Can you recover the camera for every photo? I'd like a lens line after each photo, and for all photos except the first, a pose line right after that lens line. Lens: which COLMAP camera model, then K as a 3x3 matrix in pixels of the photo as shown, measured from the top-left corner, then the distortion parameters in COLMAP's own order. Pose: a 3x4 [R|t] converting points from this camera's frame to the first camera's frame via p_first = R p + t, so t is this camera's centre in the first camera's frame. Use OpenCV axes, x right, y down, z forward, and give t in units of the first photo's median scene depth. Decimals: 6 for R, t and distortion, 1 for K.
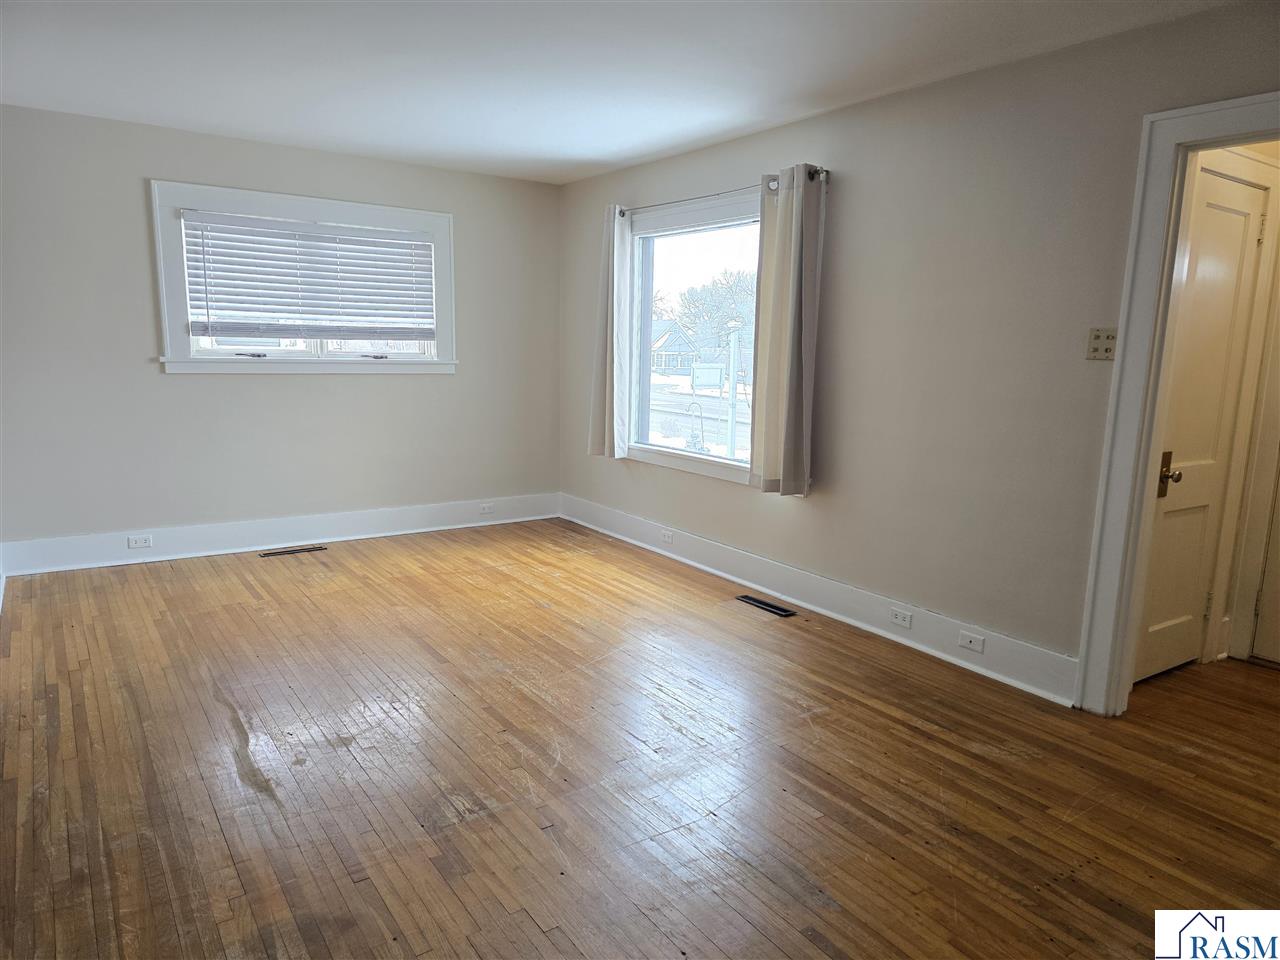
lens RADIAL K [[837.0, 0, 640.0], [0, 837.0, 480.0], [0, 0, 1]] dist [0.069630, -0.057546]
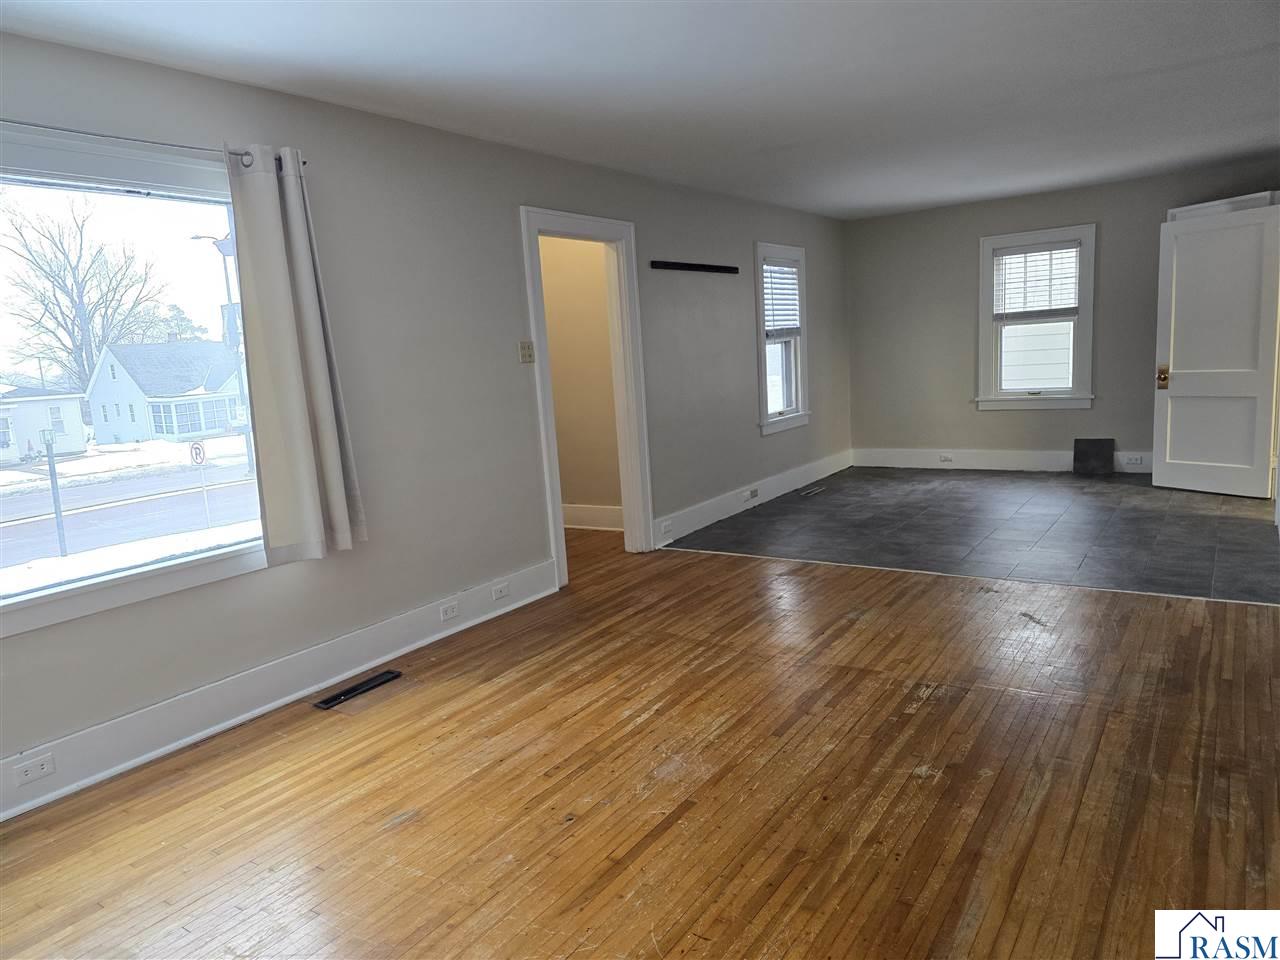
lens RADIAL K [[847.0, 0, 632.2], [0, 847.0, 480.7], [0, 0, 1]] dist [0.074969, -0.067859]
pose [[-0.345761, -0.147084, 0.926723, -0.959545], [0.207738, 0.951130, 0.228465, -0.248665], [-0.915038, 0.271510, -0.298309, 1.344647]]
